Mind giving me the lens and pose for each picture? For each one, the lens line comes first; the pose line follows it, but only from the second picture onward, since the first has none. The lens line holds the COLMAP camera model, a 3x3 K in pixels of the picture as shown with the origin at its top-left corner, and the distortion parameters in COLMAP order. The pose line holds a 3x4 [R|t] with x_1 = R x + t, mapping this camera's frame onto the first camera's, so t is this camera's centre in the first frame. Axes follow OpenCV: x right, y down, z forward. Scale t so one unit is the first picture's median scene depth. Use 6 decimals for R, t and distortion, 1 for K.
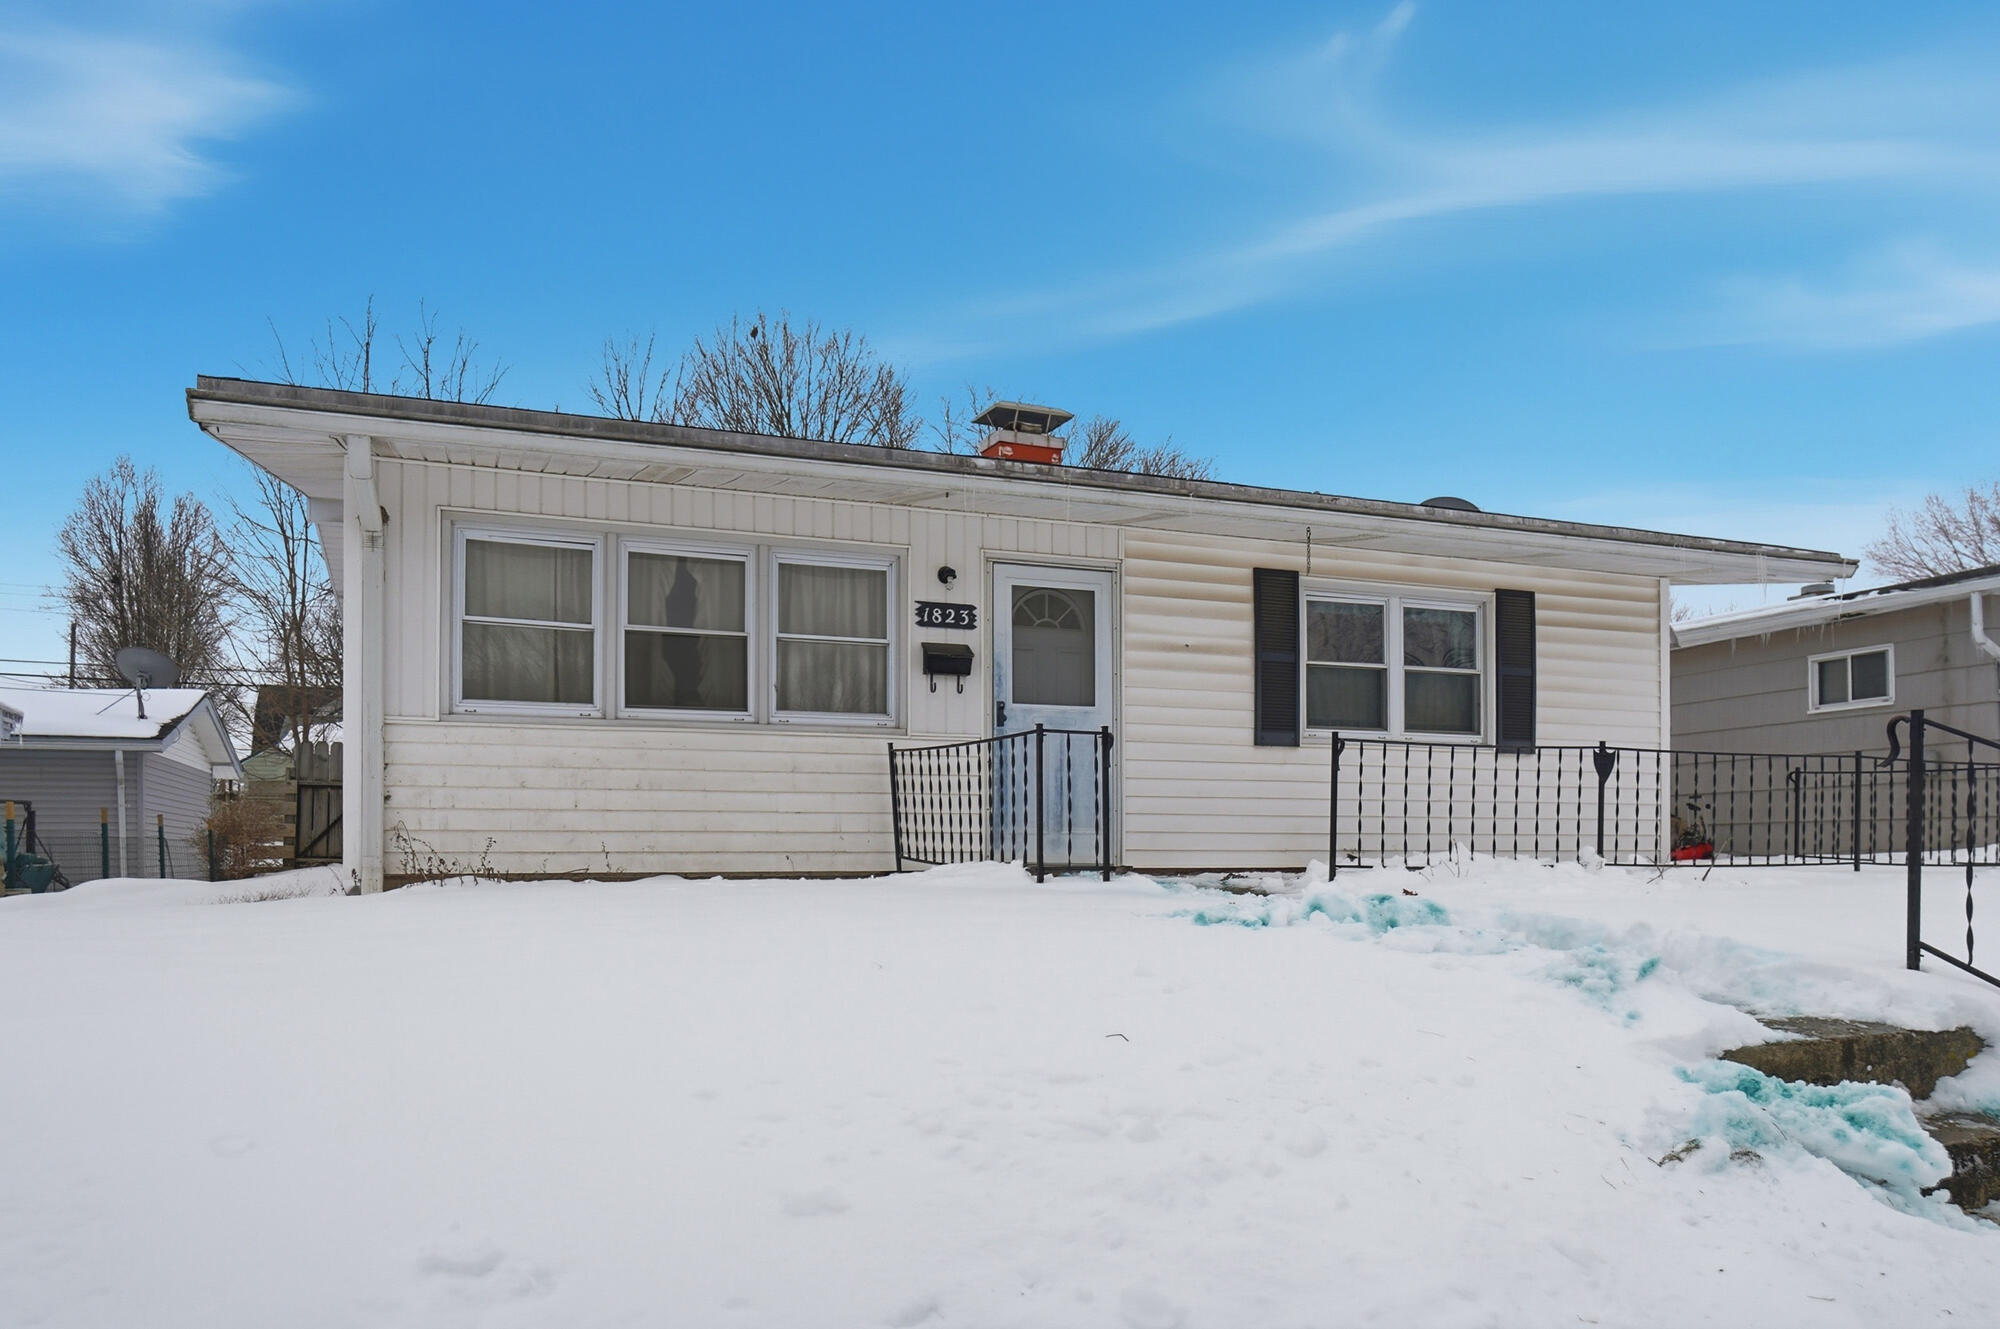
lens RADIAL K [[1302.9, 0, 1000.0], [0, 1302.9, 664.5], [0, 0, 1]] dist [-0.004424, 0.026522]
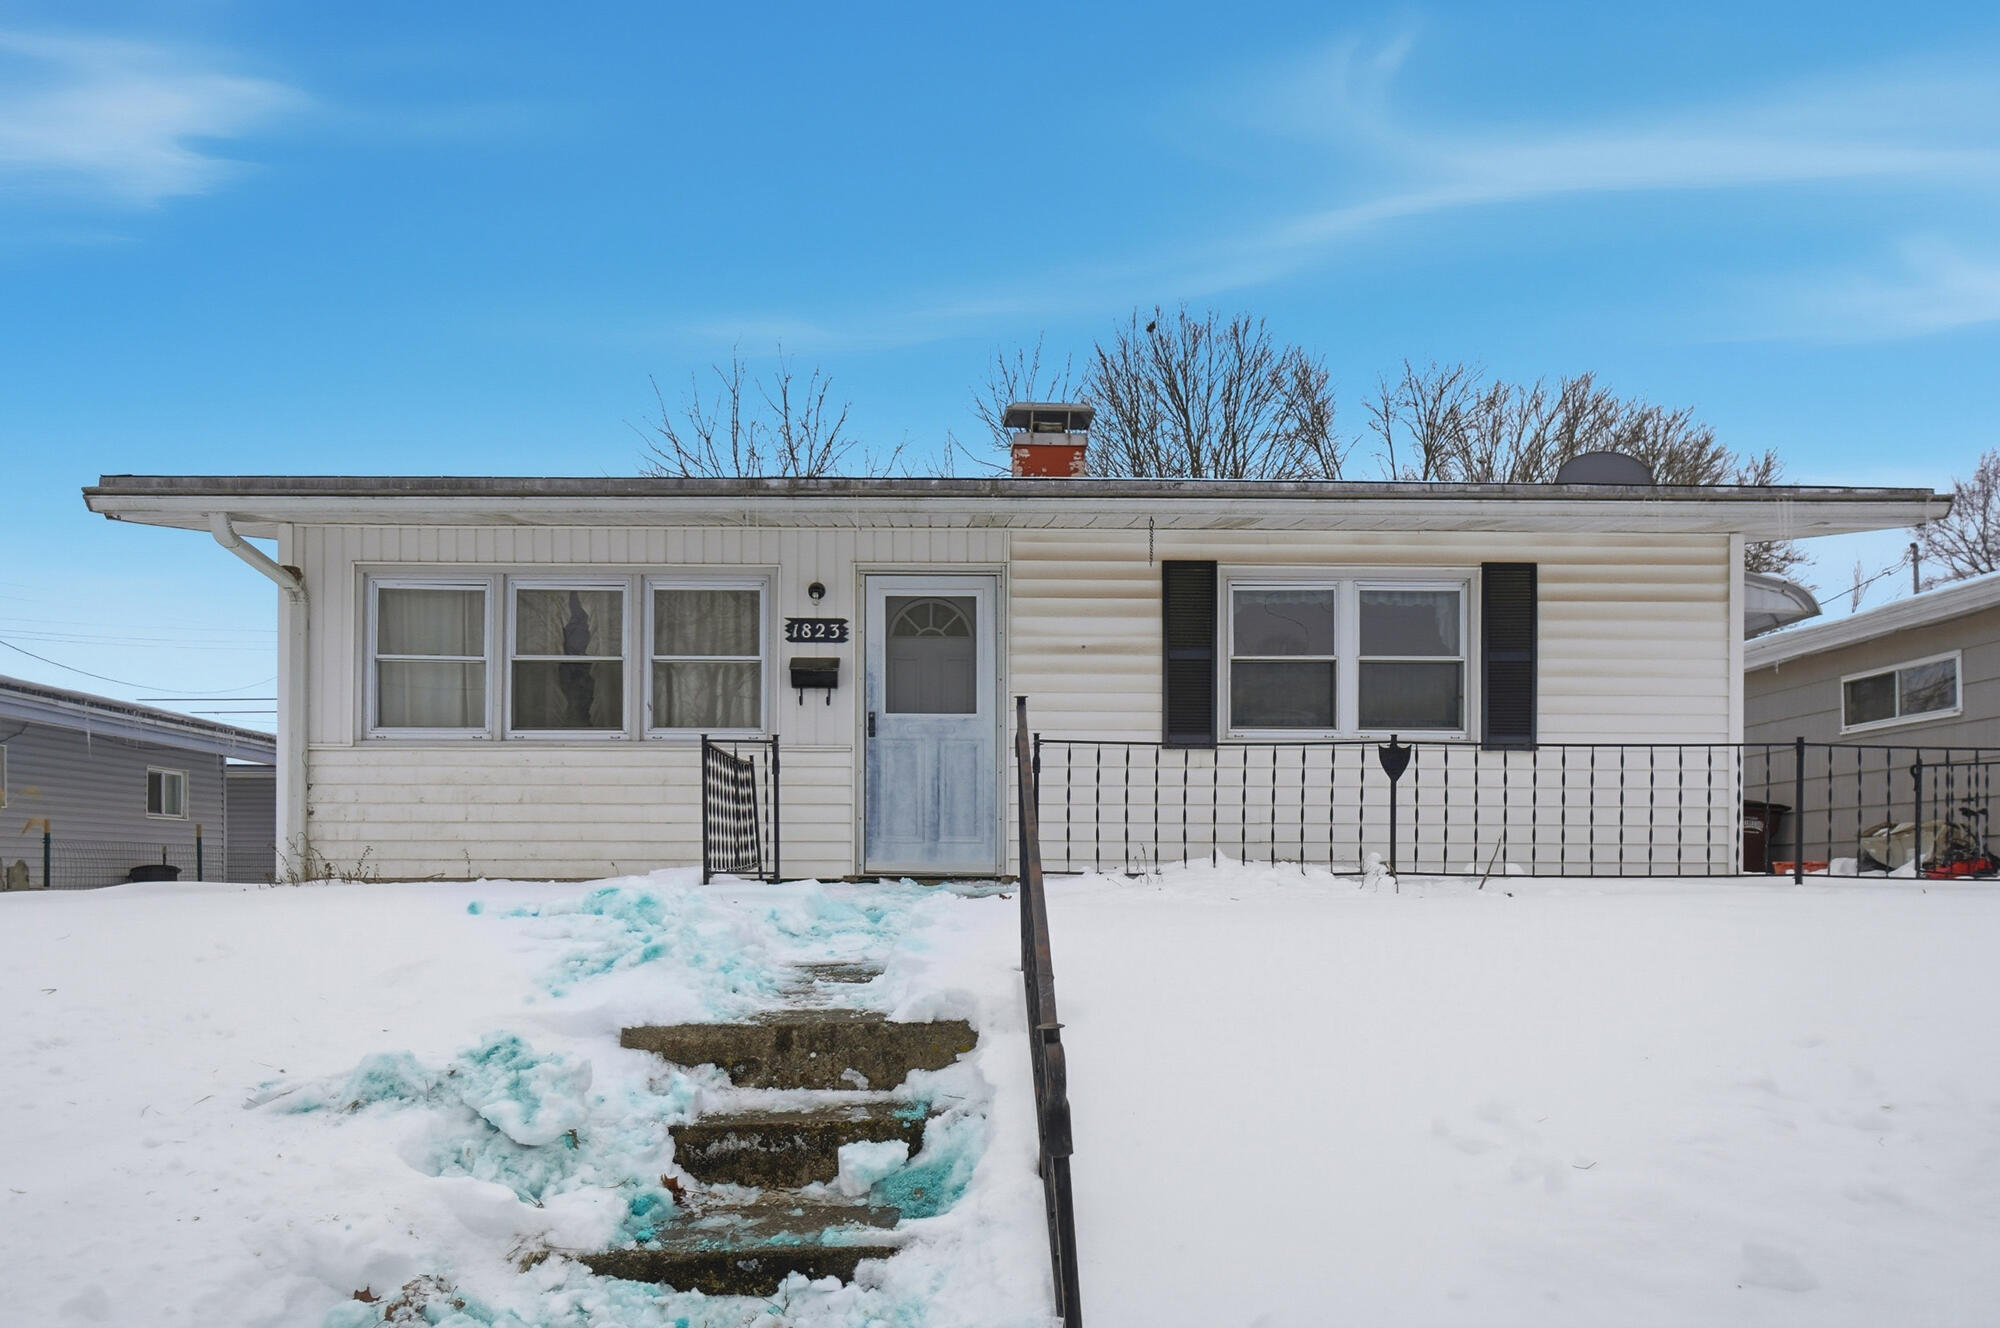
lens RADIAL K [[1391.1, 0, 1000.0], [0, 1391.1, 664.0], [0, 0, 1]] dist [0.016205, 0.001735]
pose [[0.944017, -0.045329, -0.326769, 0.450404], [0.043235, 0.998971, -0.013672, 0.010195], [0.327052, -0.001221, 0.945005, 0.010505]]
